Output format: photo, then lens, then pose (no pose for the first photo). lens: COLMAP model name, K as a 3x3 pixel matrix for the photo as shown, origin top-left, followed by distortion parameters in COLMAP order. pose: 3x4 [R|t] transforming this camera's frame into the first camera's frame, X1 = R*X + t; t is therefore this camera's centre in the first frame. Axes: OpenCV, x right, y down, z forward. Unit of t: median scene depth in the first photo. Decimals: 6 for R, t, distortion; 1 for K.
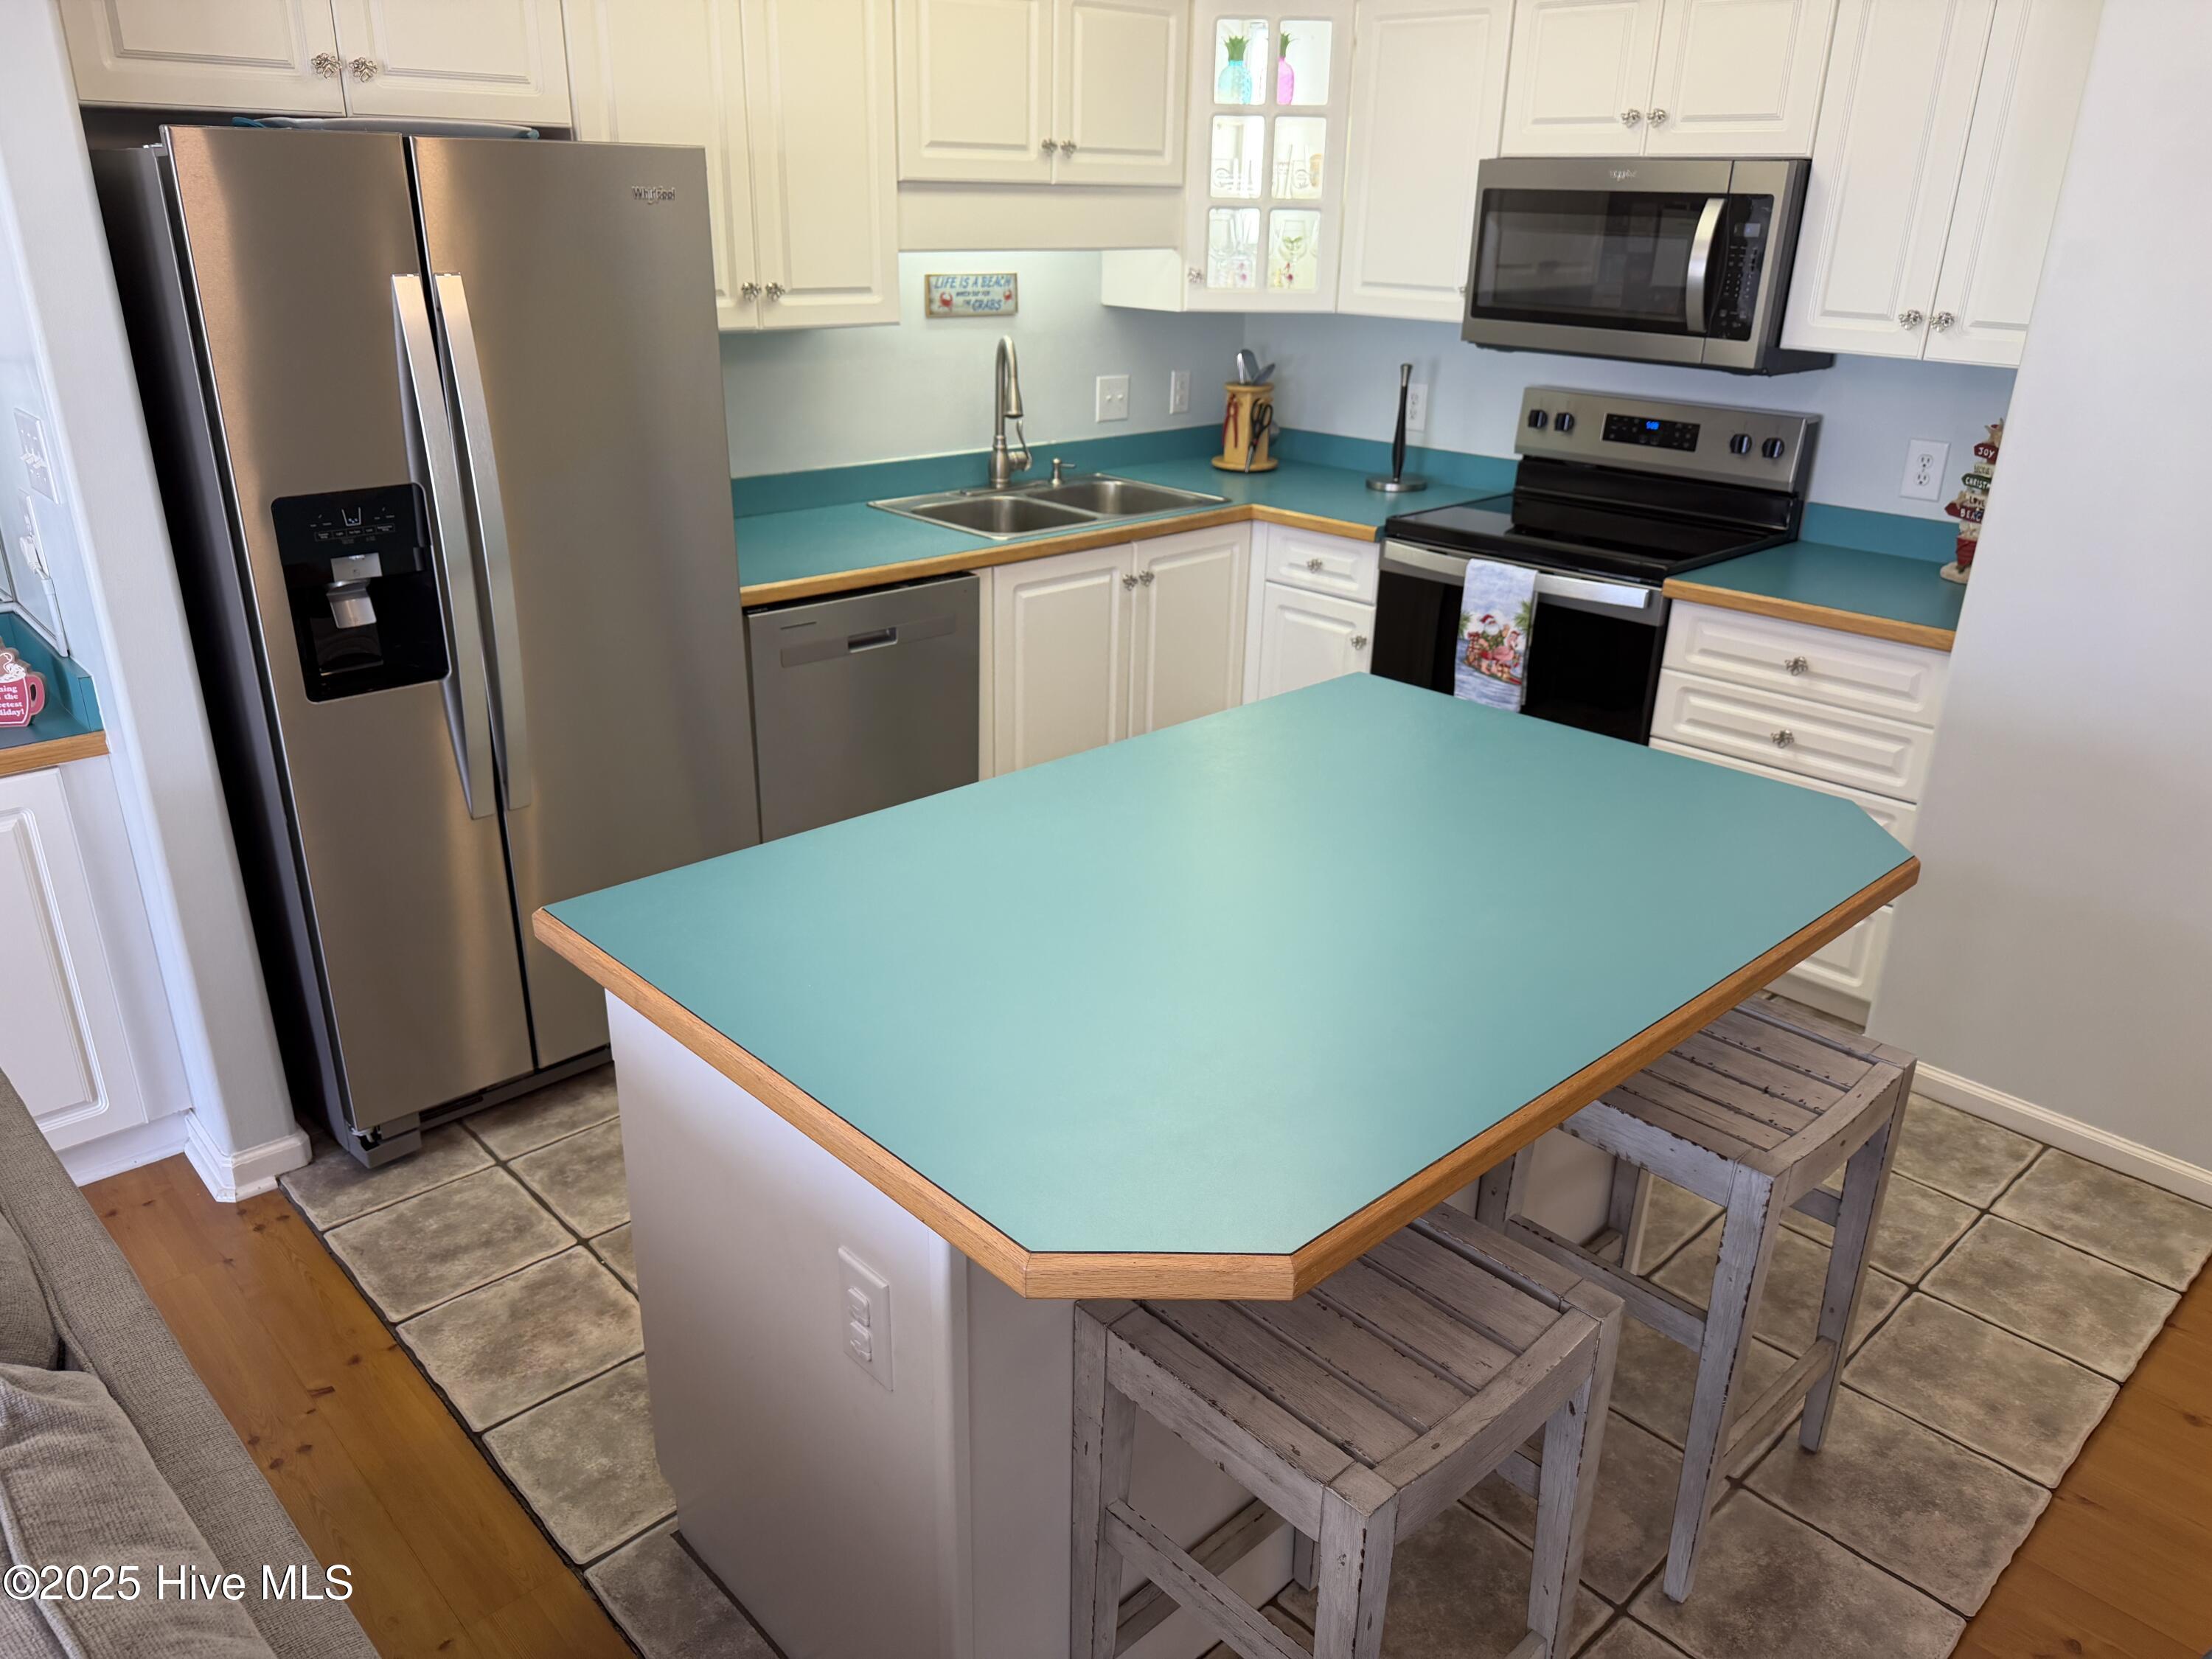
lens RADIAL K [[1560.1, 0, 1119.0], [0, 1560.1, 842.7], [0, 0, 1]] dist [0.037151, -0.044900]
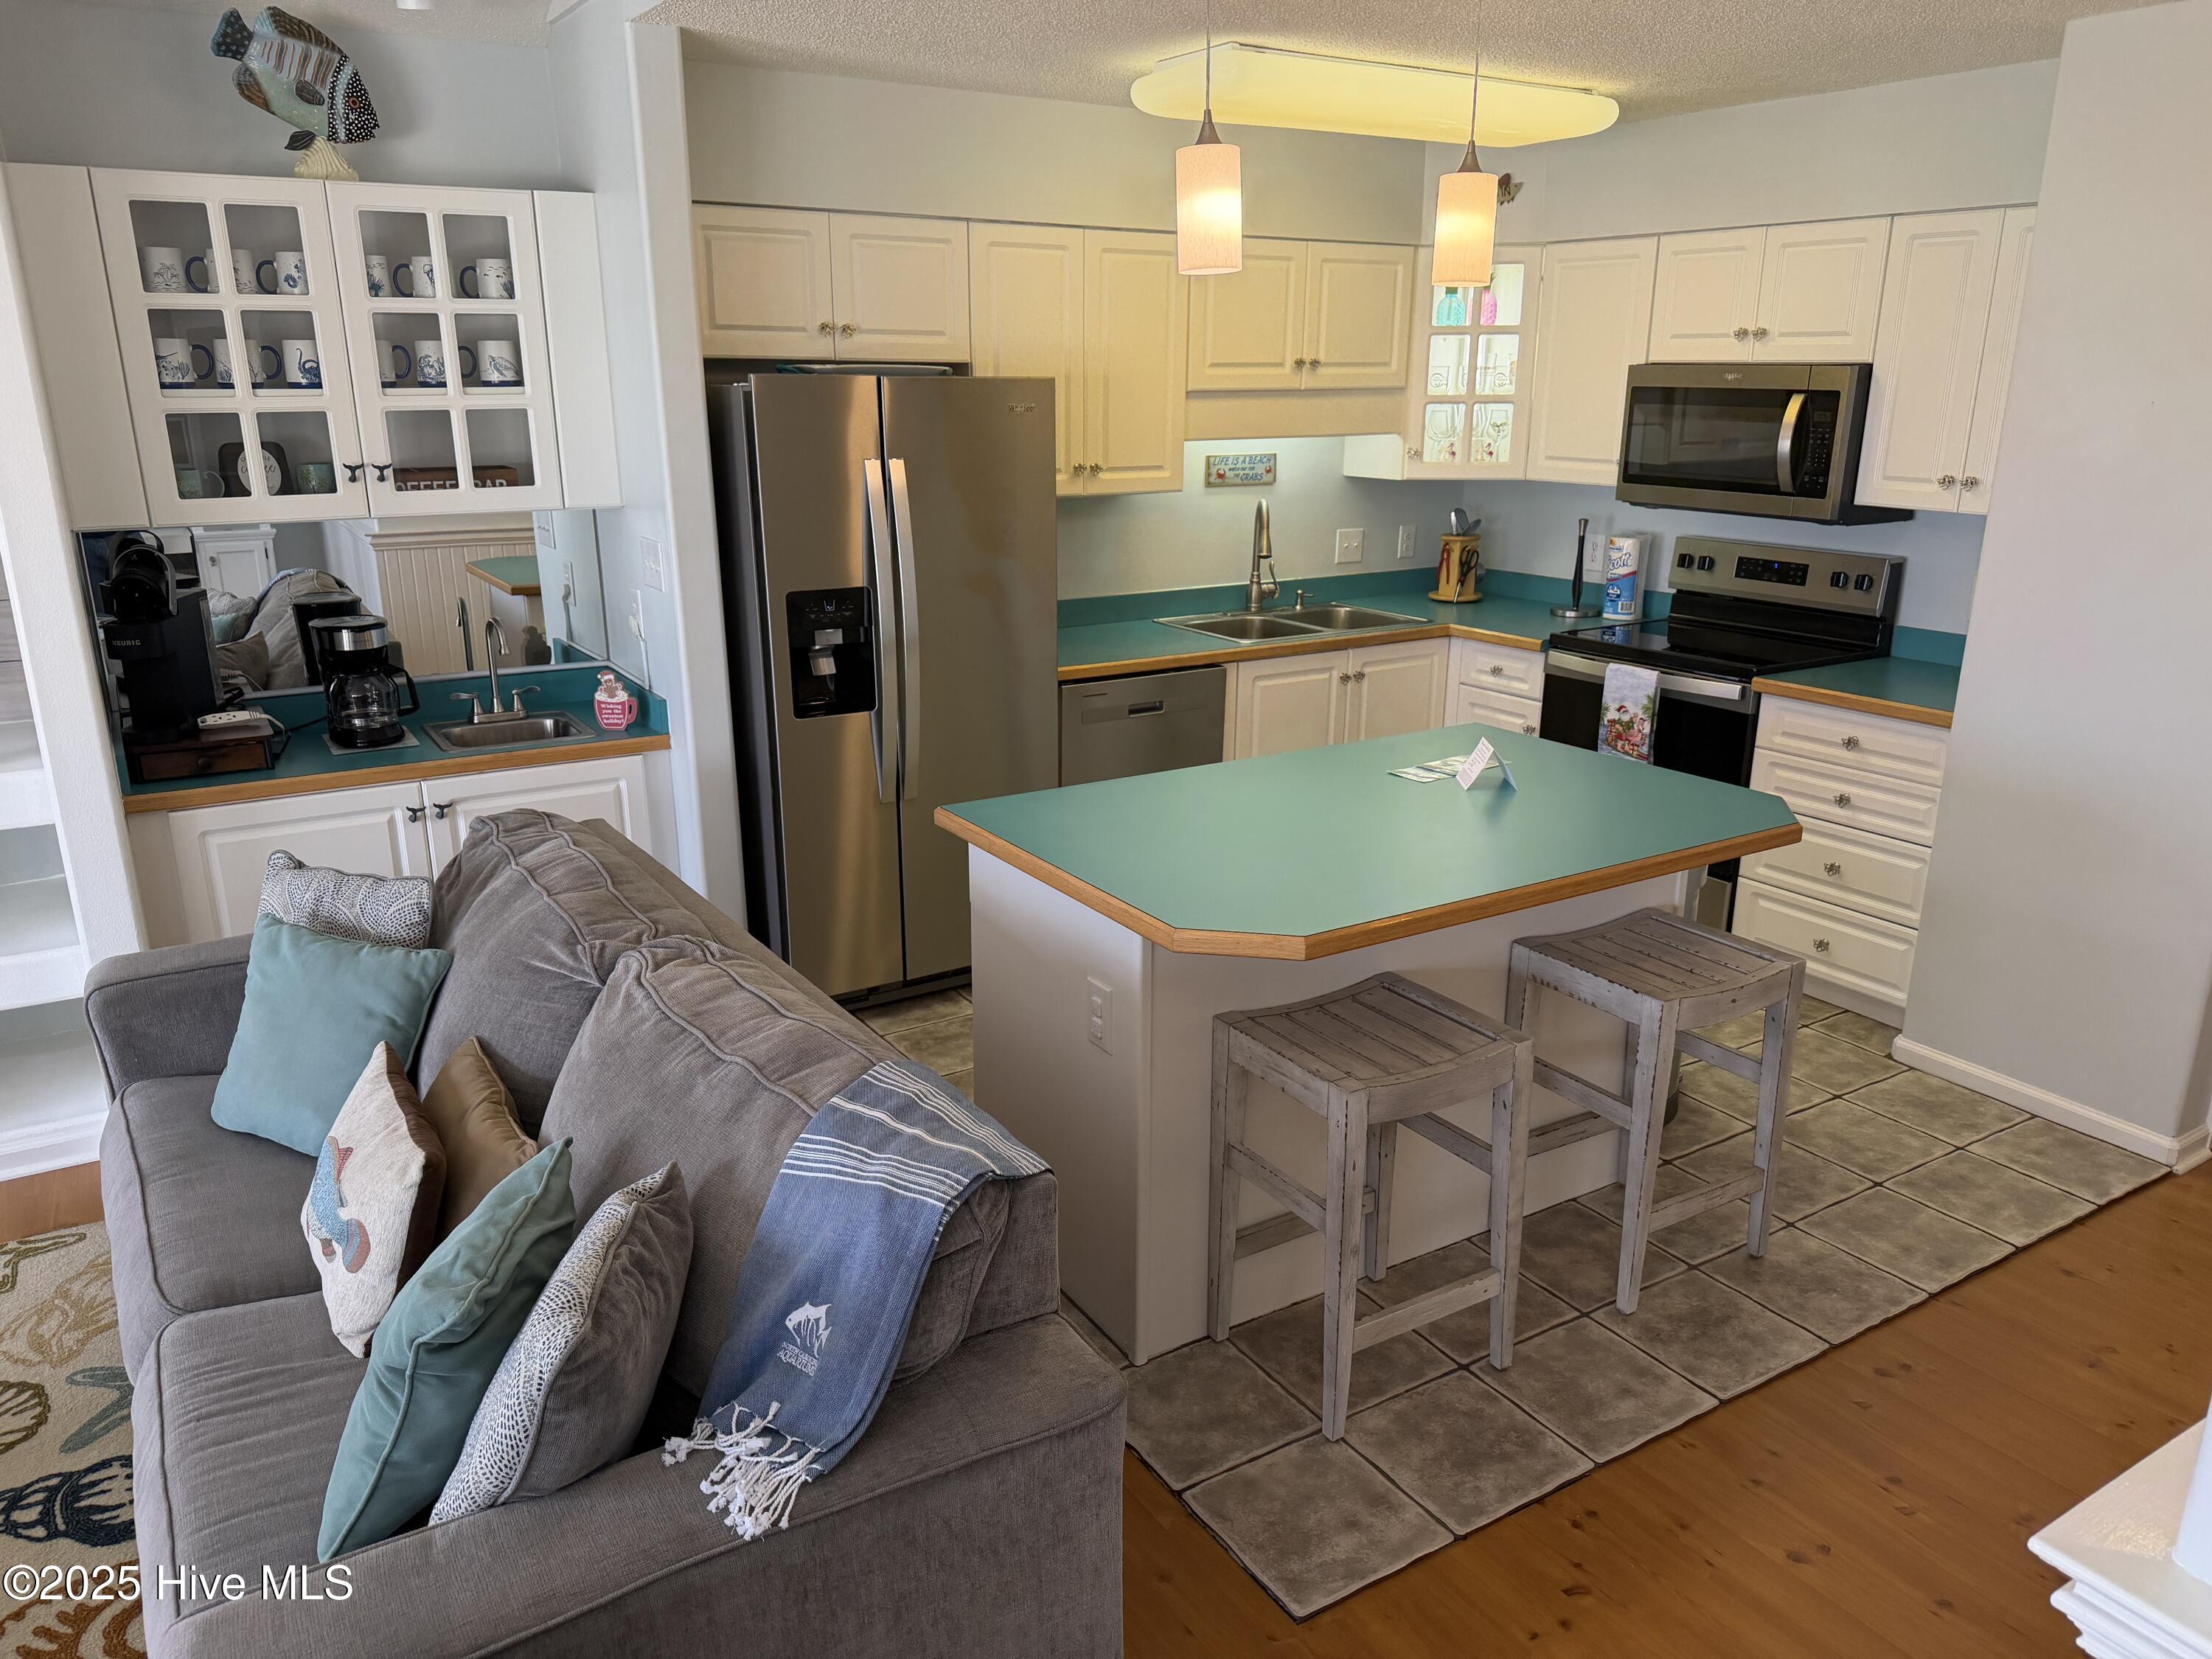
lens RADIAL K [[1560.1, 0, 1118.6], [0, 1560.1, 839.2], [0, 0, 1]] dist [0.037151, -0.044900]
pose [[0.980438, 0.040793, -0.192552, 0.101540], [-0.060298, 0.993500, -0.096548, 0.138605], [0.187362, 0.106270, 0.976526, -0.399594]]
